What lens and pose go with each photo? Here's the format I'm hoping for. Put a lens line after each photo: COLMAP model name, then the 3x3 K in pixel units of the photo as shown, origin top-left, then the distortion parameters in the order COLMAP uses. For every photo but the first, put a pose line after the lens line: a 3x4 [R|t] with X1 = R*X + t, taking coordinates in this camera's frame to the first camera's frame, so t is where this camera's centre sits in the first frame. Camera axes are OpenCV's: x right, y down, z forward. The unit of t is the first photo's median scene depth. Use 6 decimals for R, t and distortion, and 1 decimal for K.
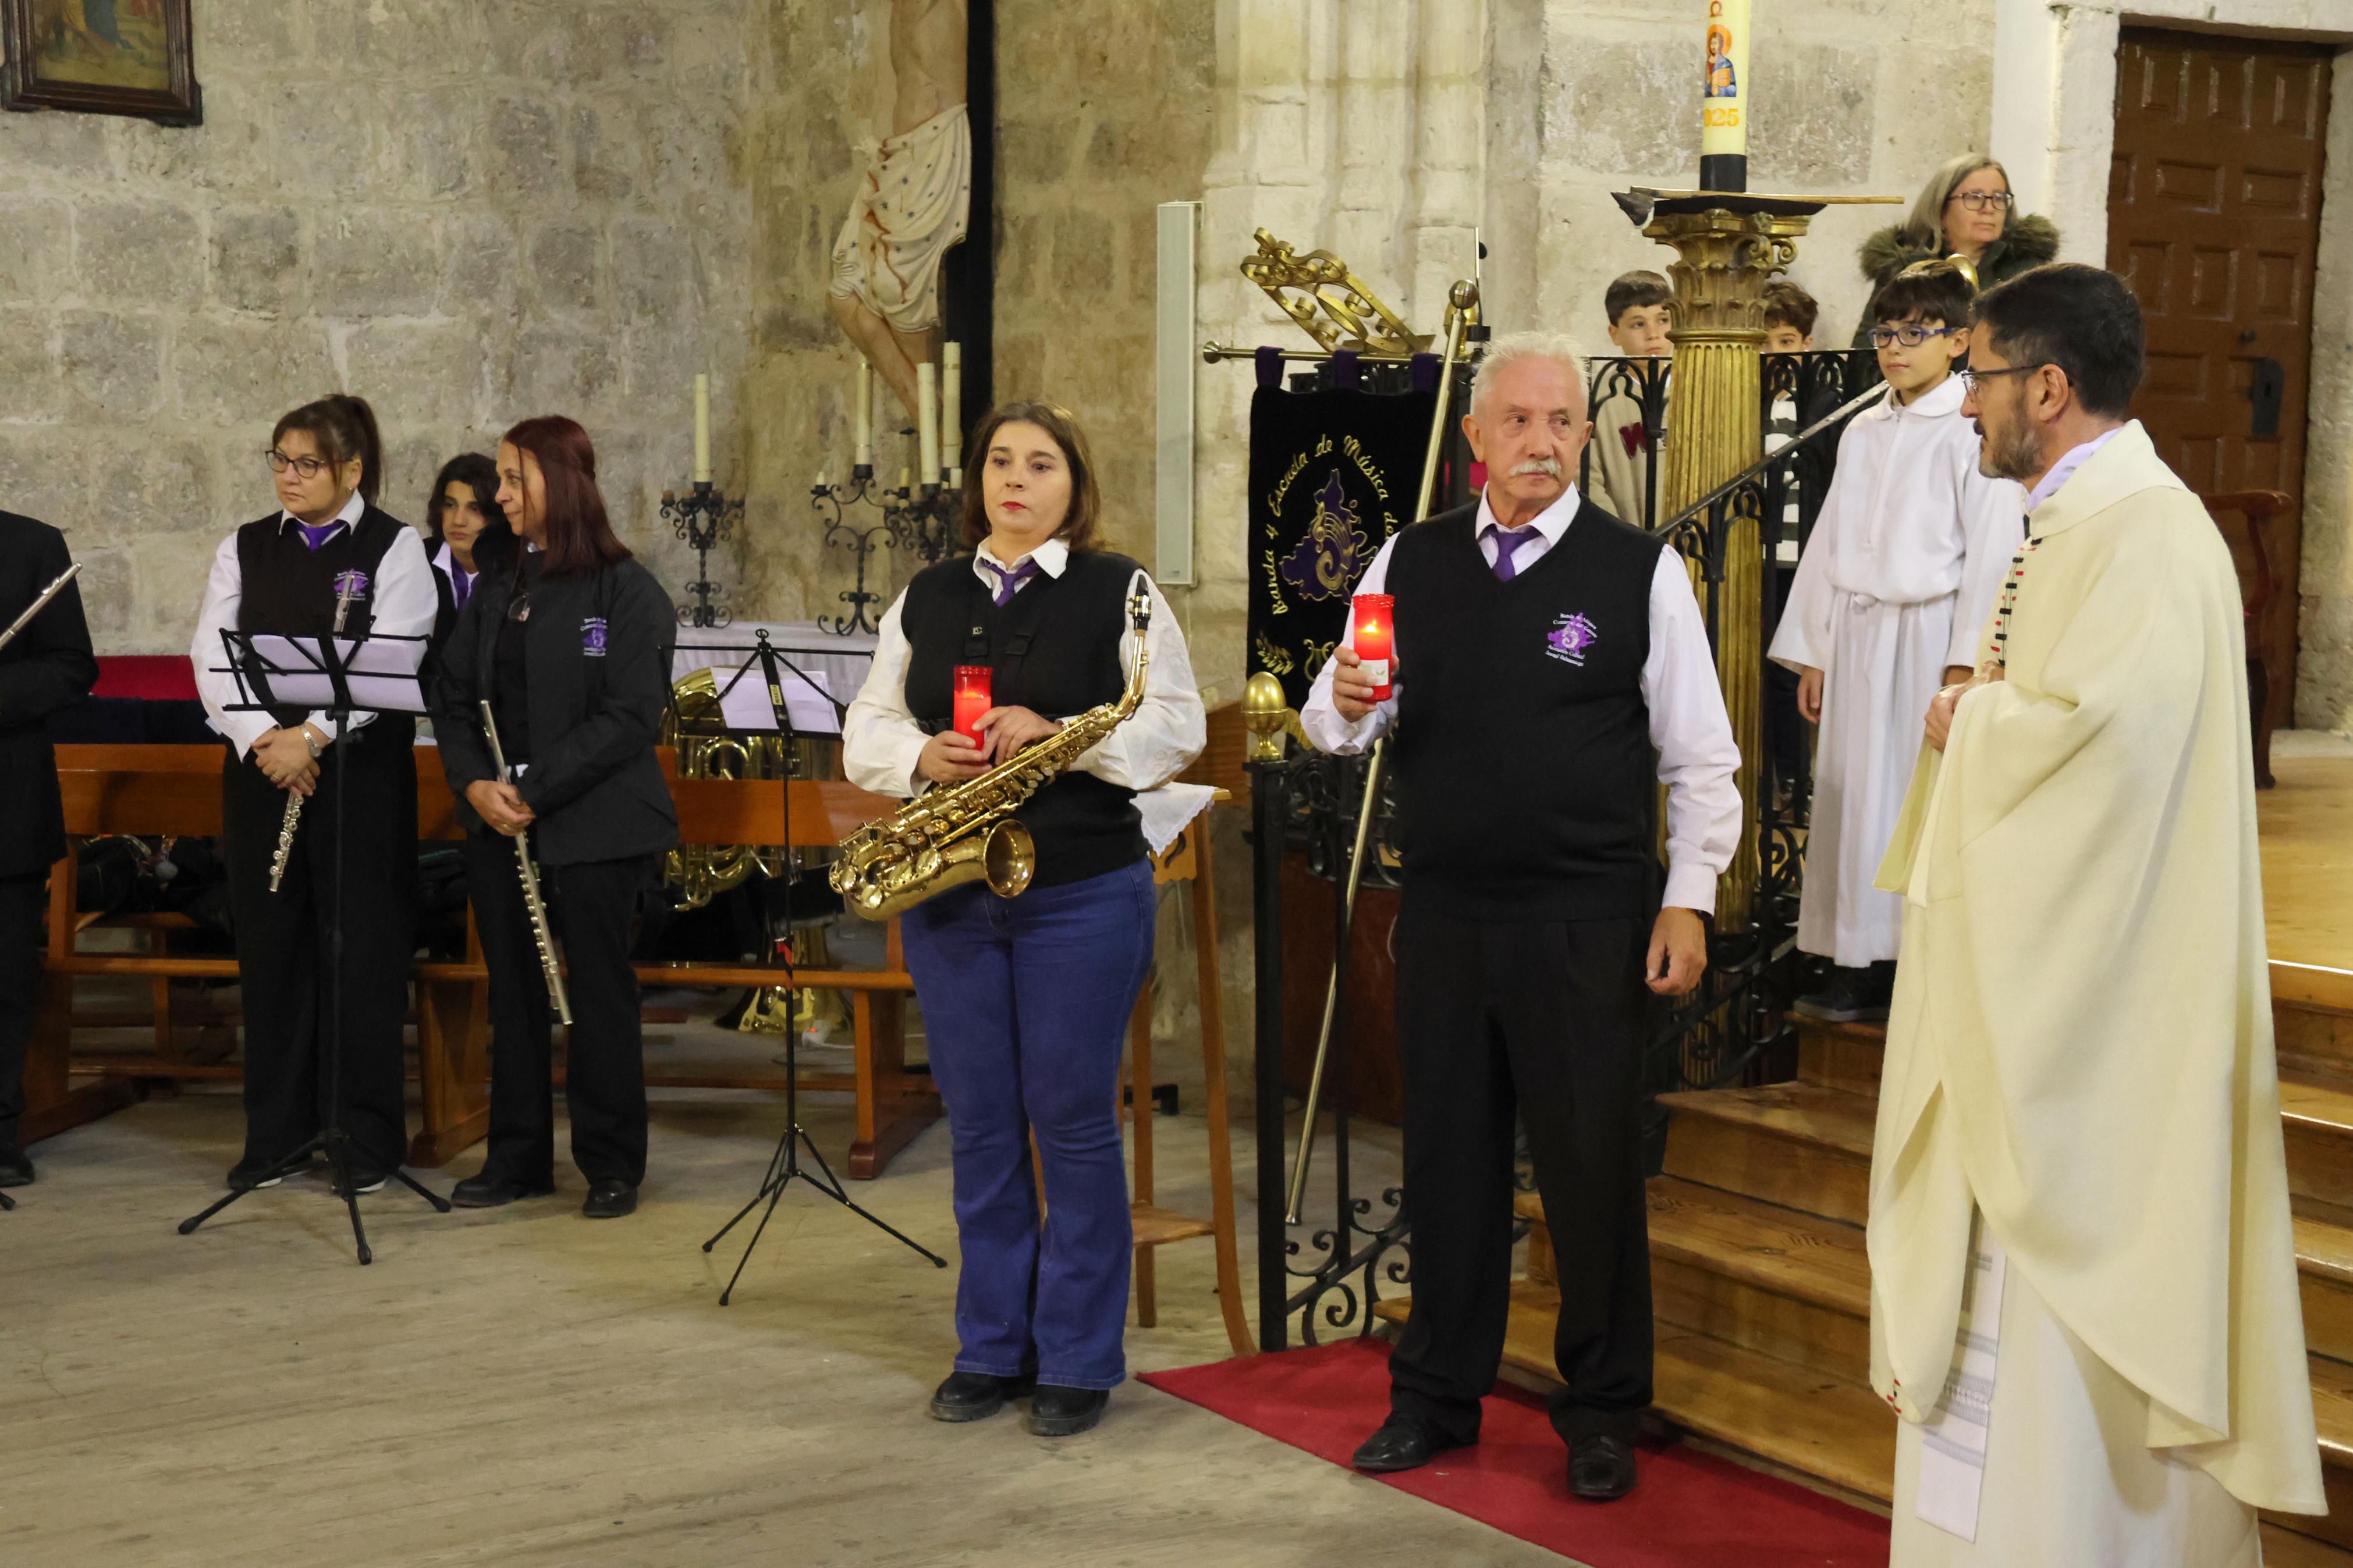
lens RADIAL K [[3616.7, 0, 1171.1], [0, 3616.7, 792.4], [0, 0, 1]] dist [0.124874, 0.622563]
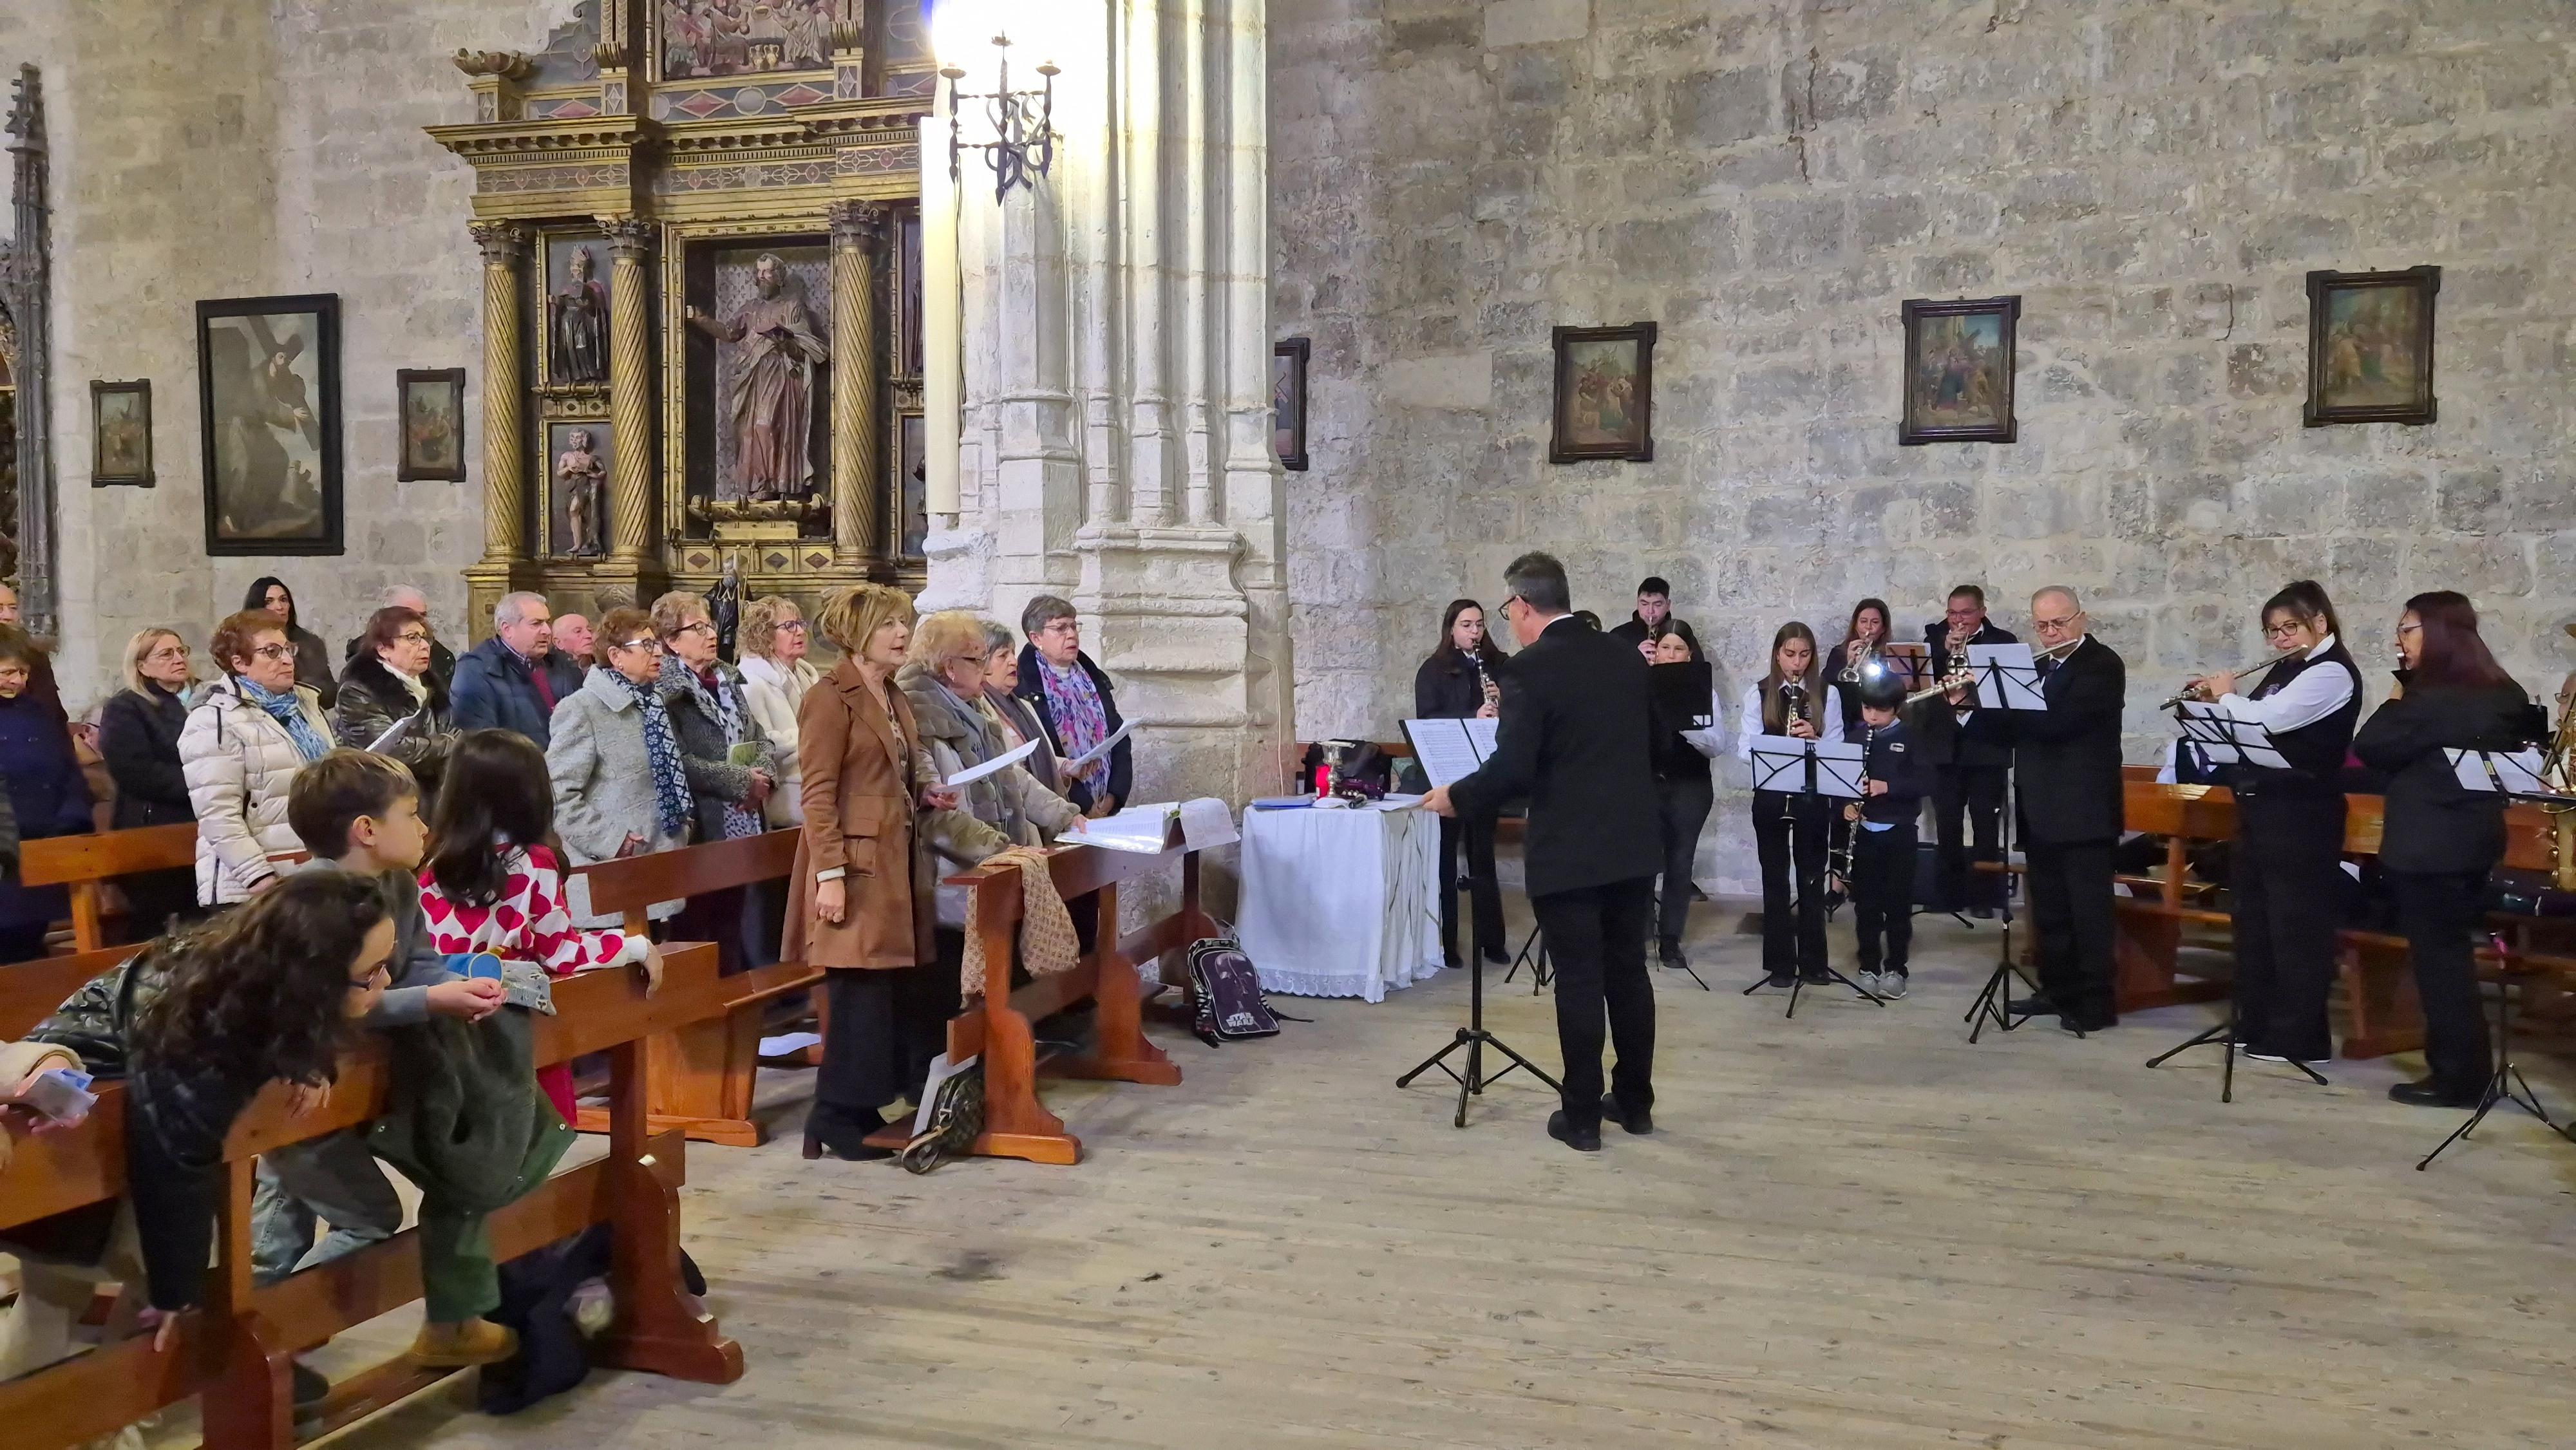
lens RADIAL K [[1952.7, 0, 1288.0], [0, 1952.7, 725.0], [0, 0, 1]] dist [0.022664, 0.001219]
pose [[0.612961, 0.028896, -0.789585, 0.131763], [-0.064039, 0.997860, -0.013196, -0.001238], [0.787514, 0.058653, 0.613500, 0.067625]]
